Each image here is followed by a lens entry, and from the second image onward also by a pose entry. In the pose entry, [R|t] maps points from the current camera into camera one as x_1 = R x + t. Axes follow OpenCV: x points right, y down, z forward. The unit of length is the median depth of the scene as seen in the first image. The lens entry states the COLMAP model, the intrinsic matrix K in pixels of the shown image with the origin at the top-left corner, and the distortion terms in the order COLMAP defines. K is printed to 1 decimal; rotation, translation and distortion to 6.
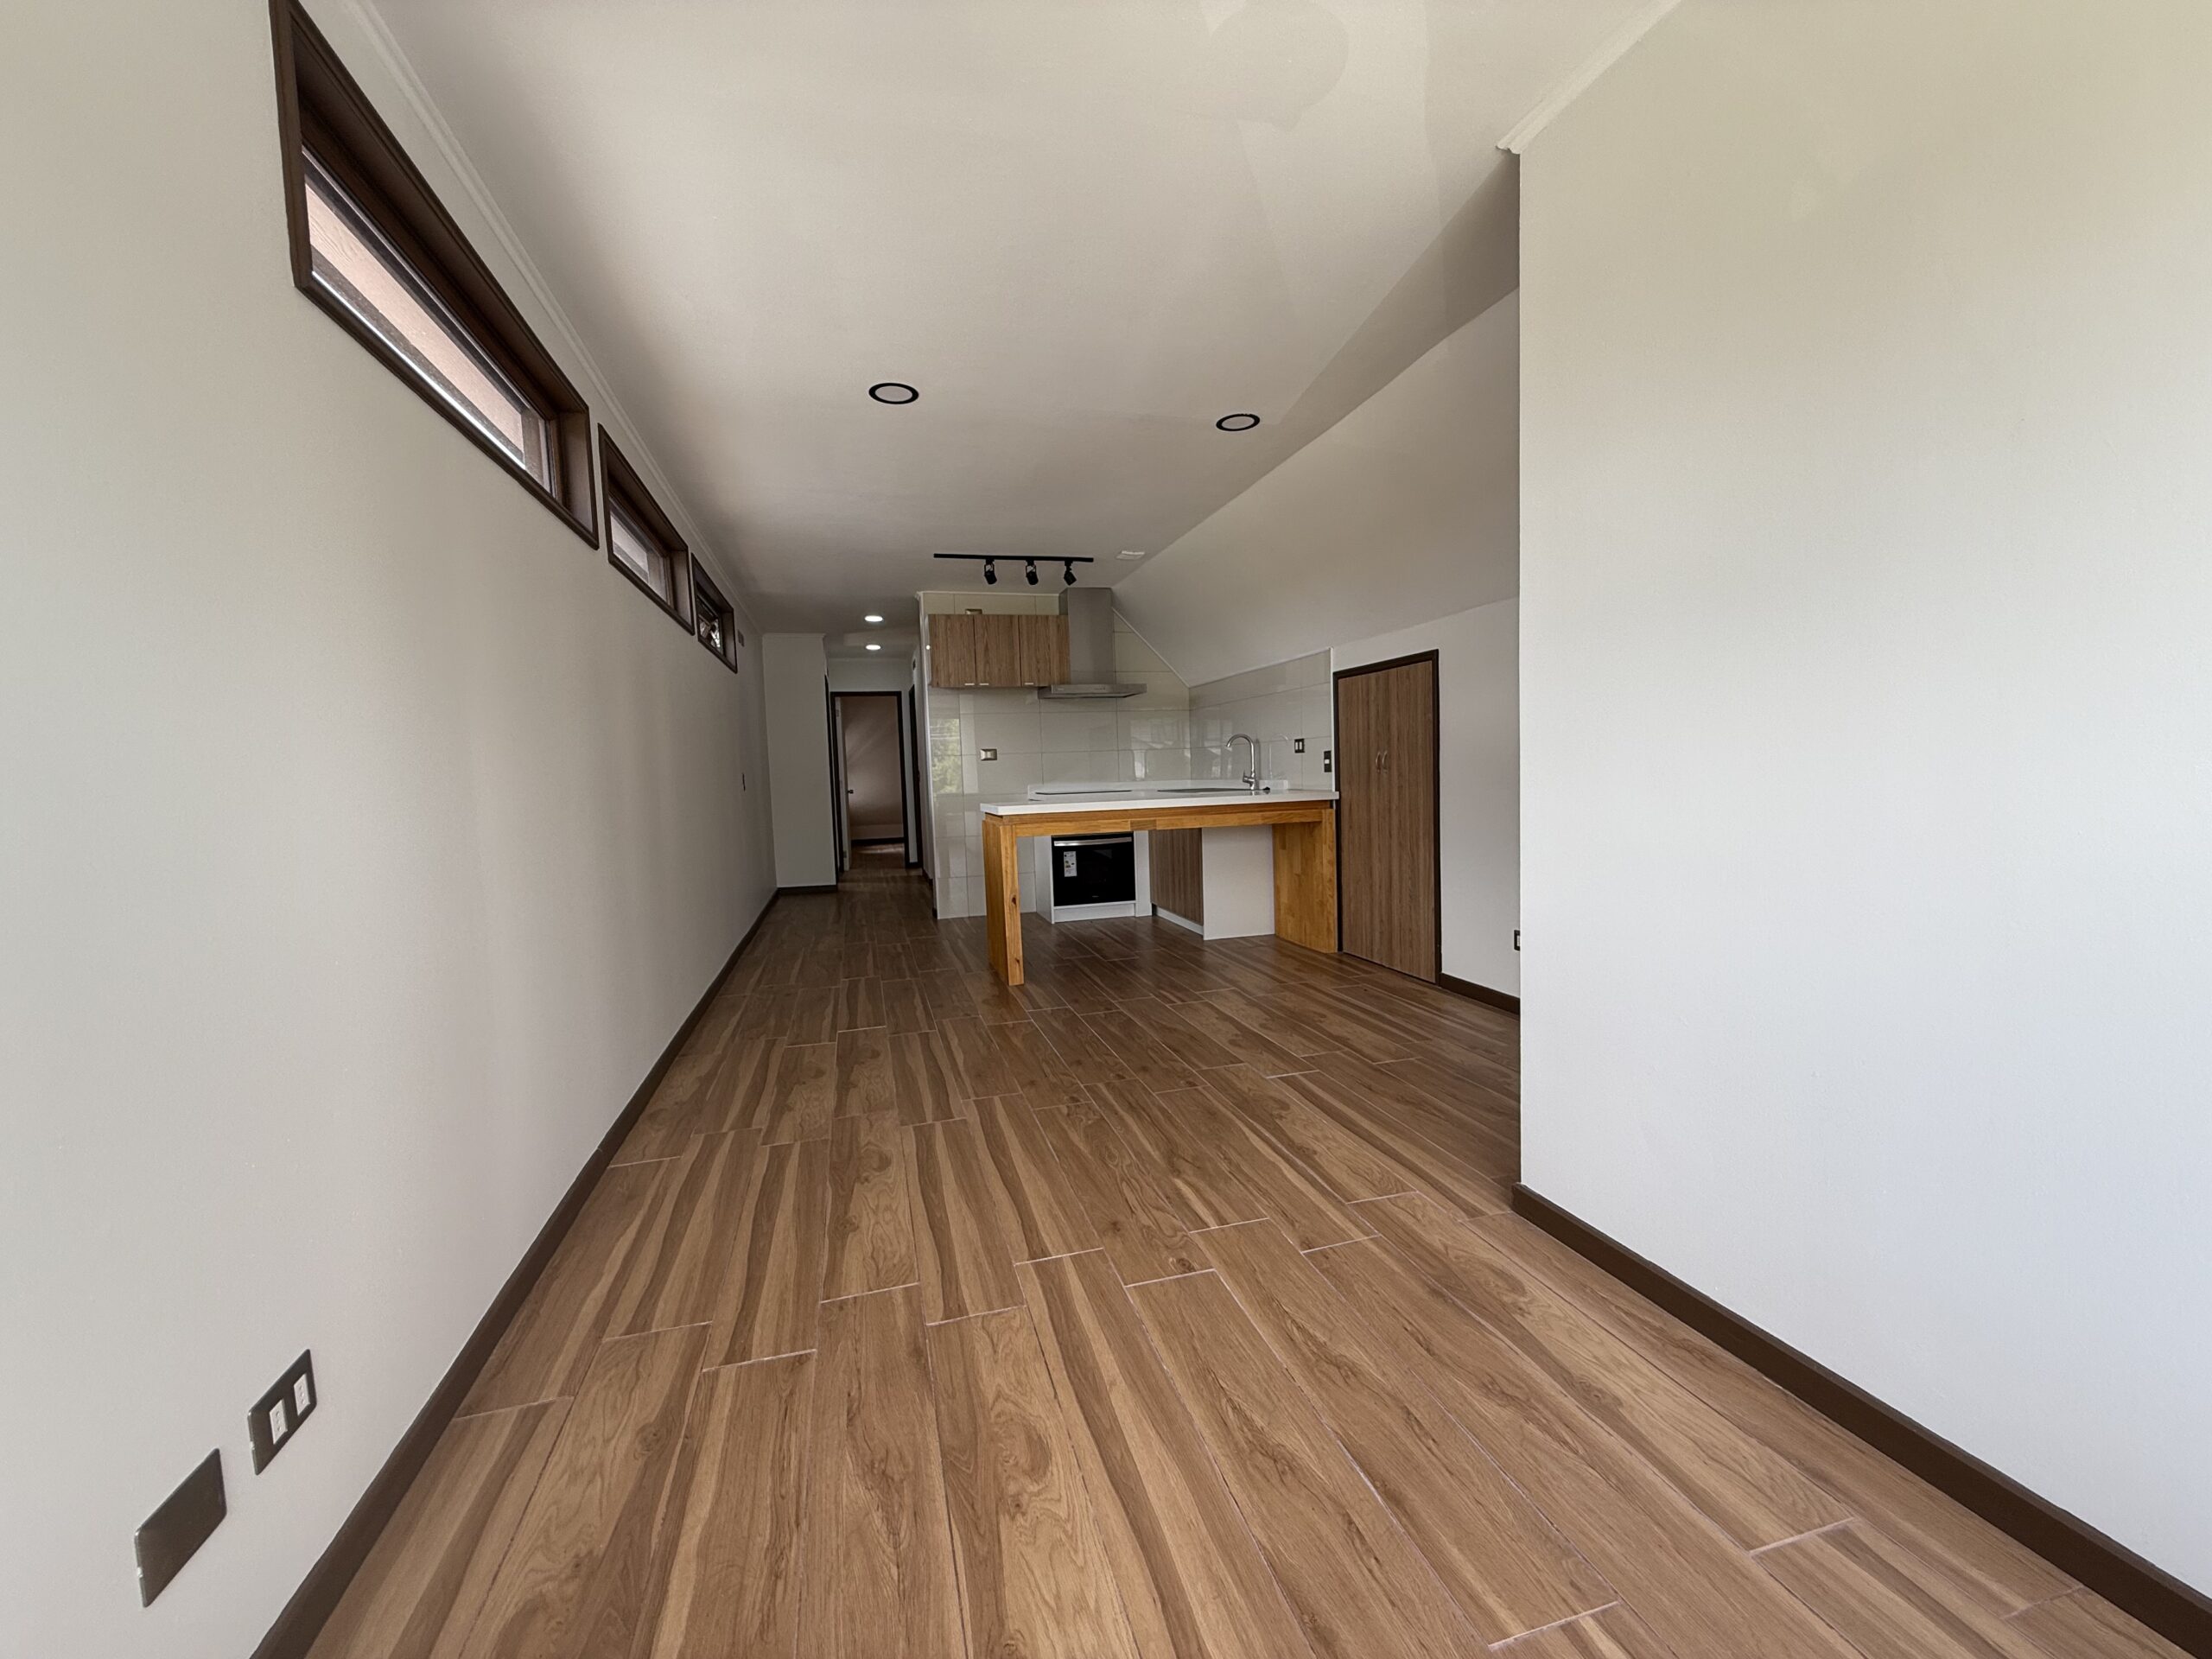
lens RADIAL K [[881.5, 0, 1099.0], [0, 881.5, 831.7], [0, 0, 1]] dist [-0.001212, 0.000002]
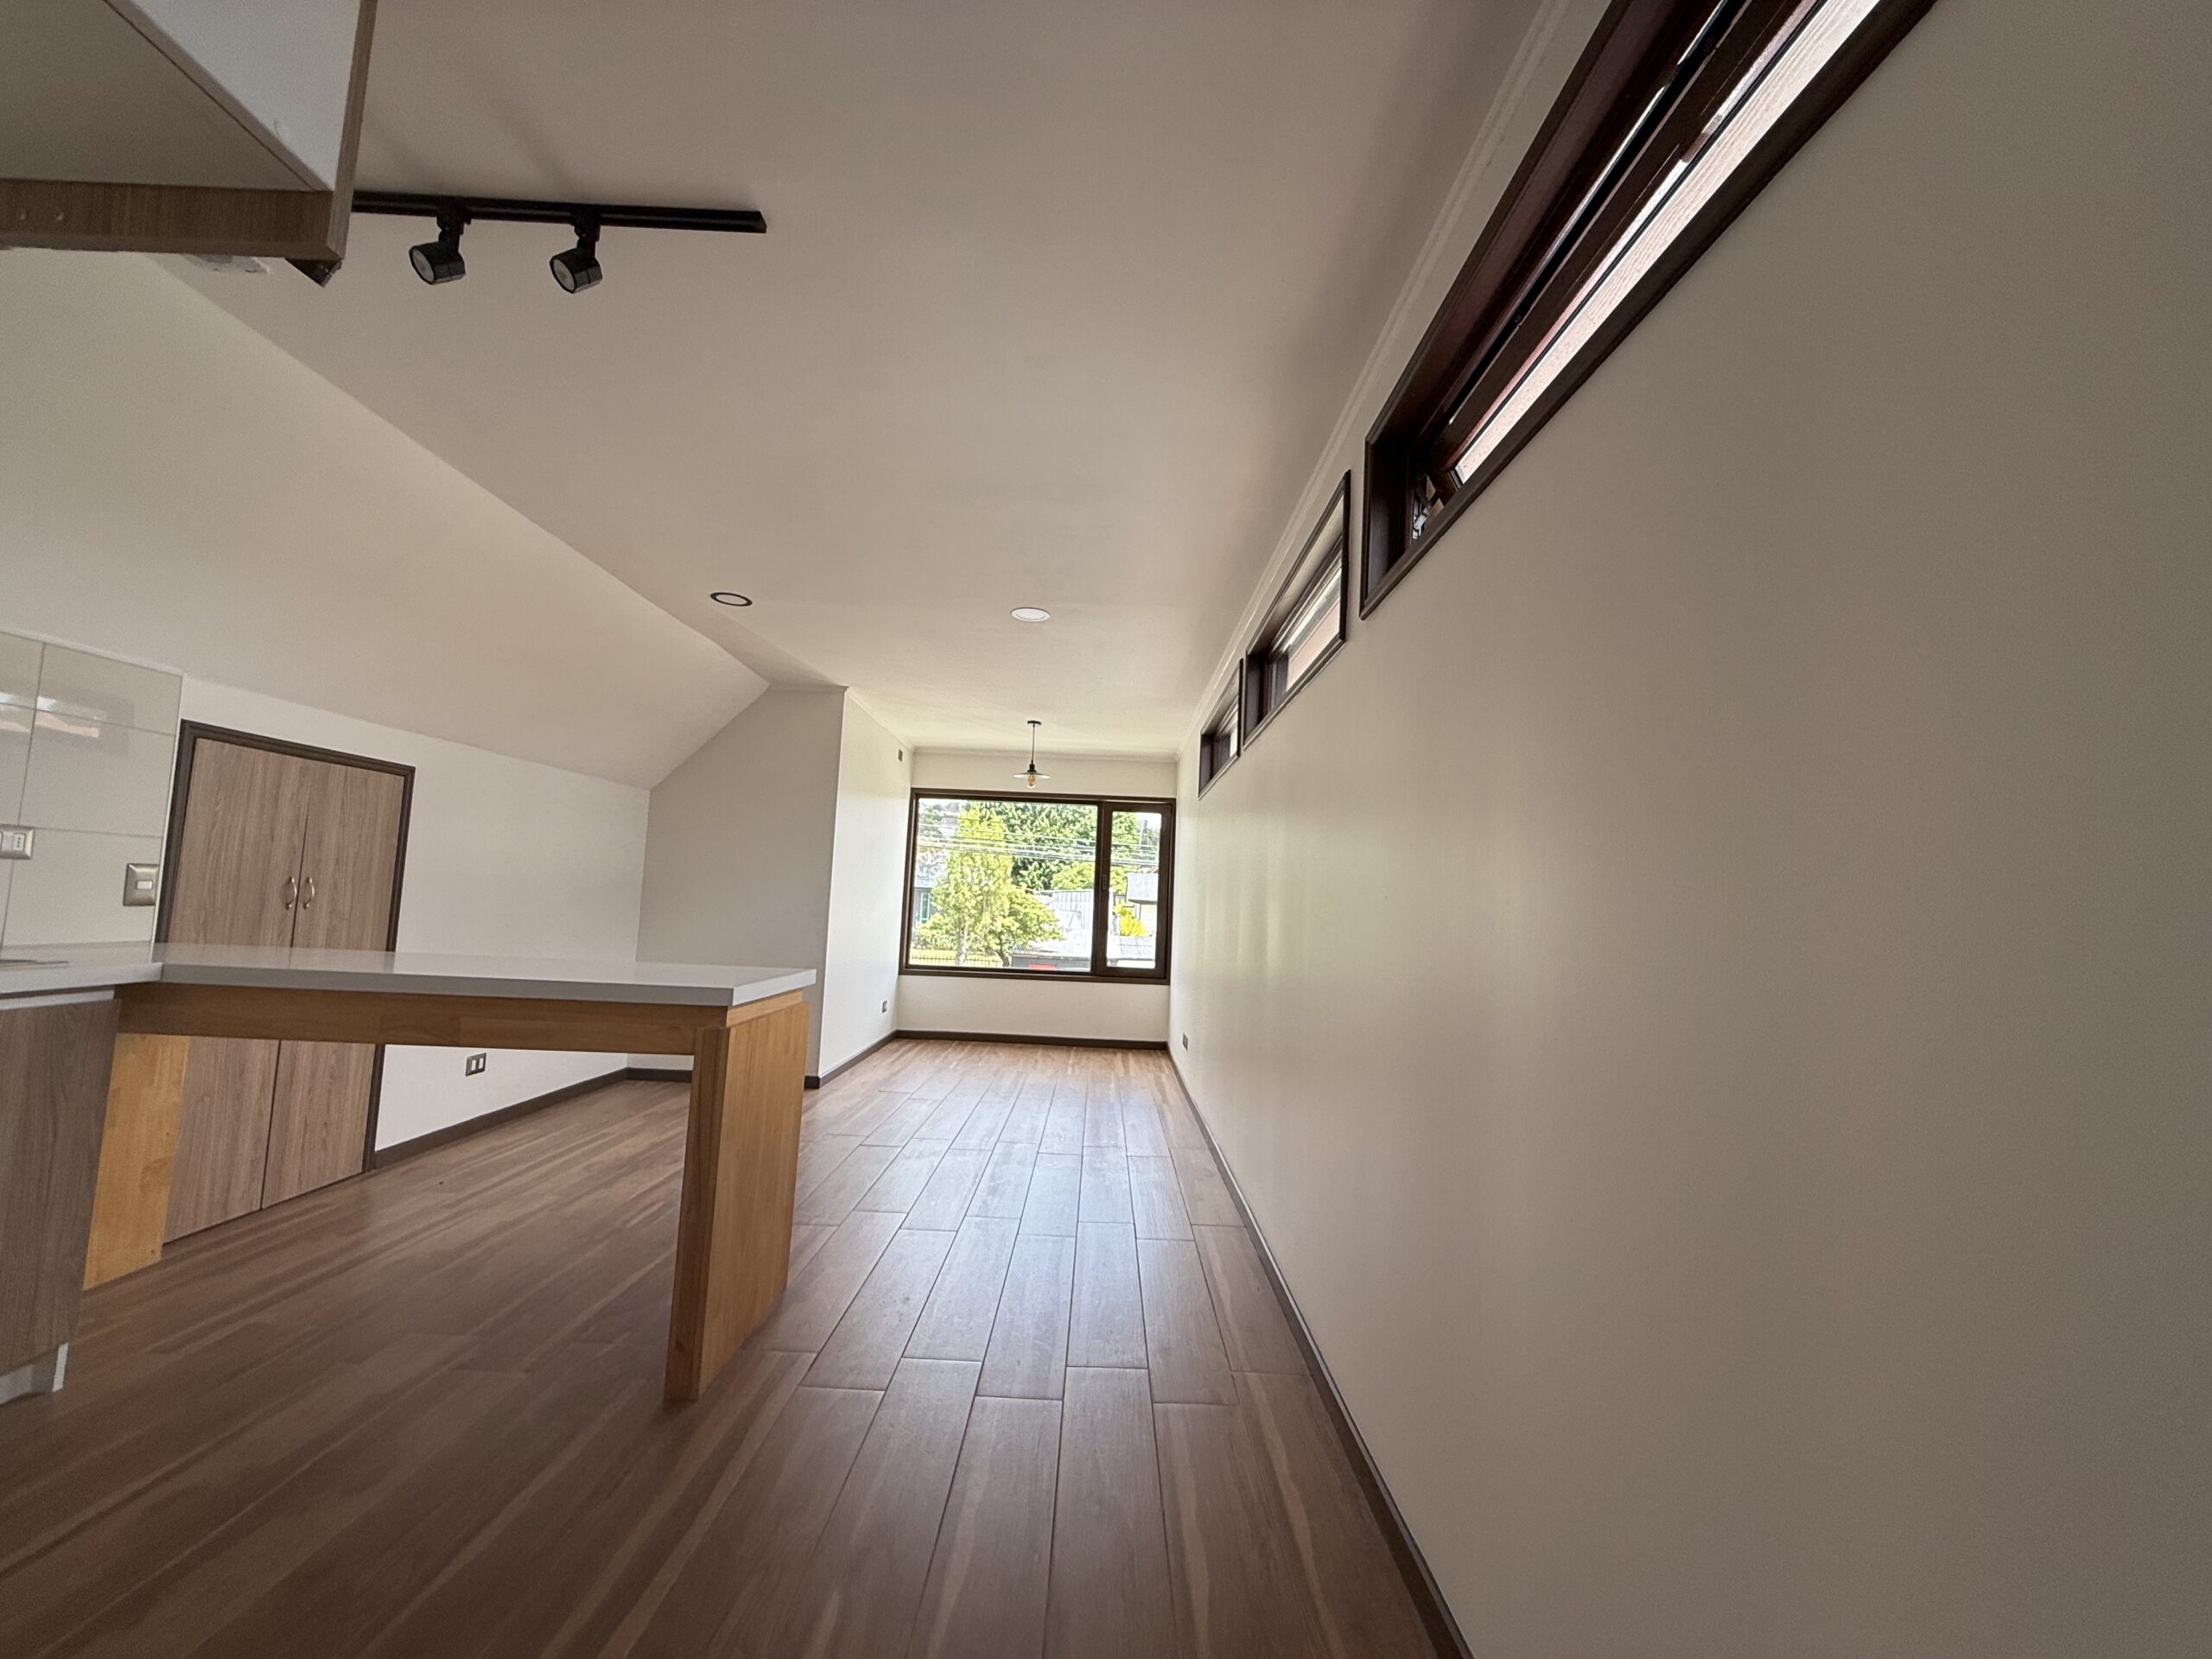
lens RADIAL K [[881.5, 0, 1099.0], [0, 881.5, 831.7], [0, 0, 1]] dist [-0.001212, 0.000002]
pose [[-0.963804, 0.016716, 0.266087, -0.461987], [0.009731, 0.999573, -0.027546, -0.103900], [-0.266434, -0.023960, -0.963555, 1.530778]]
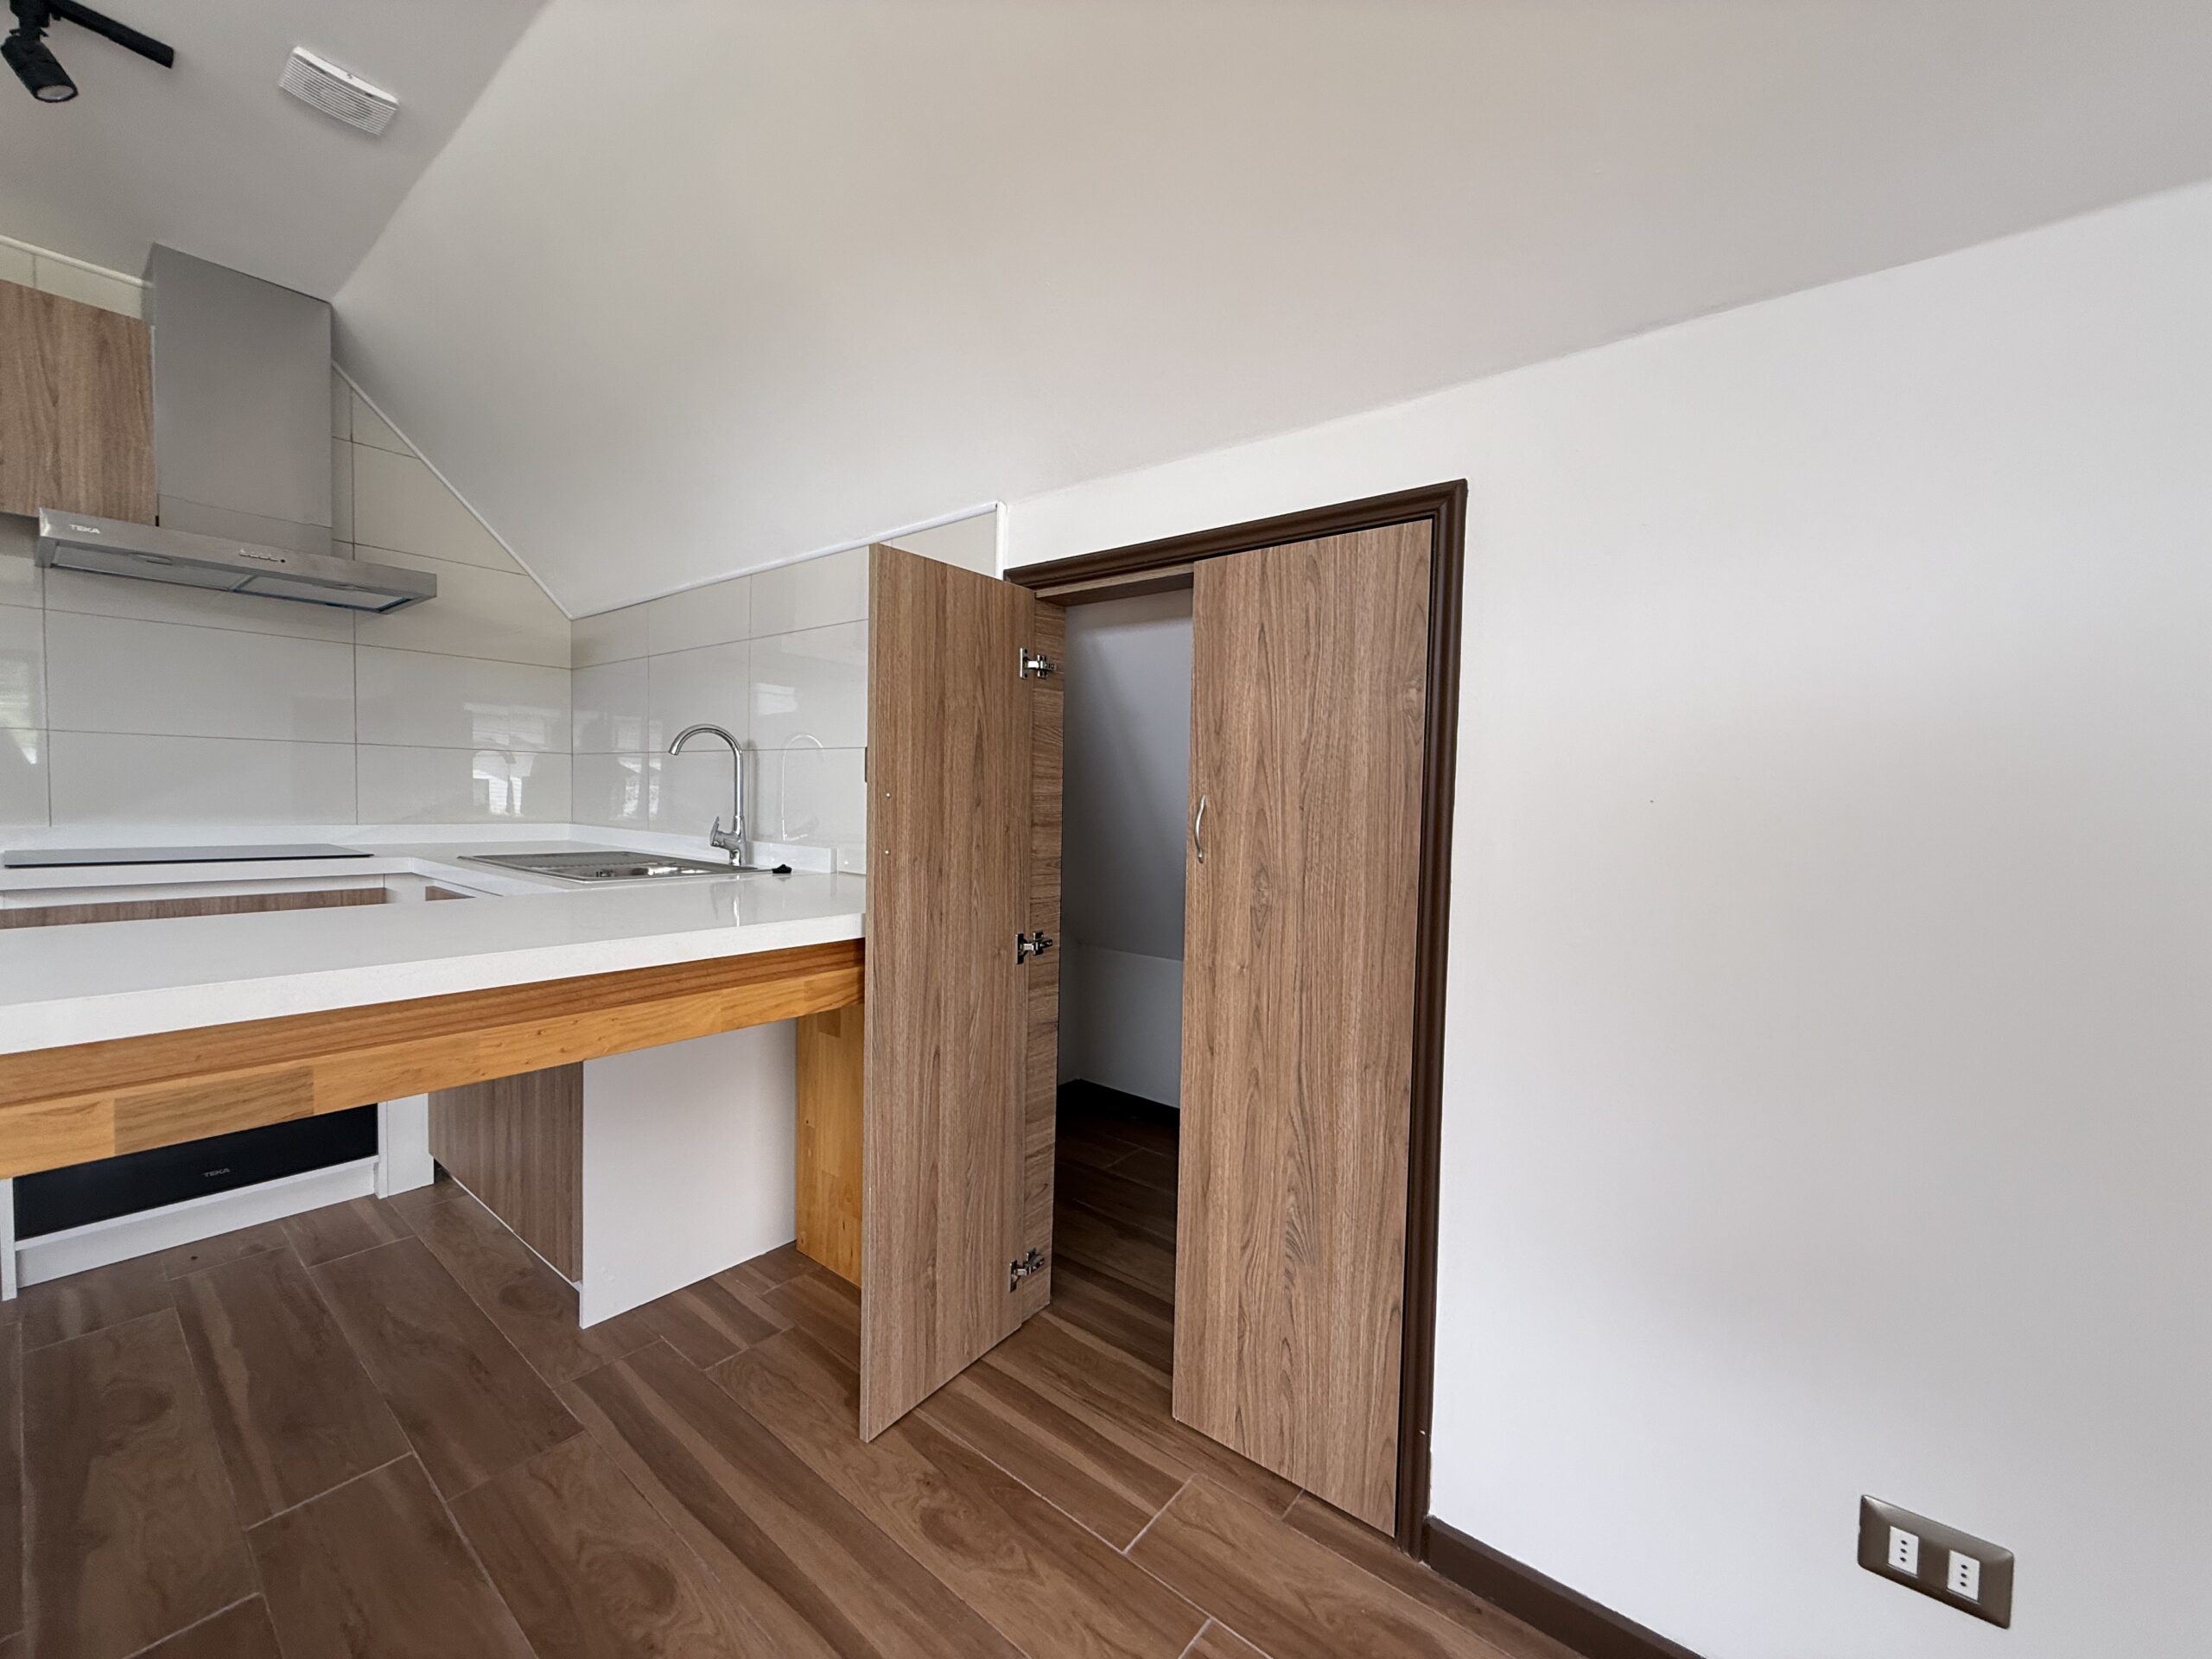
lens RADIAL K [[881.5, 0, 1099.0], [0, 881.5, 831.7], [0, 0, 1]] dist [-0.001212, 0.000002]
pose [[0.811222, 0.029940, 0.583971, 0.097238], [-0.010884, 0.999288, -0.036114, -0.066774], [-0.584637, 0.022941, 0.810971, 0.764381]]
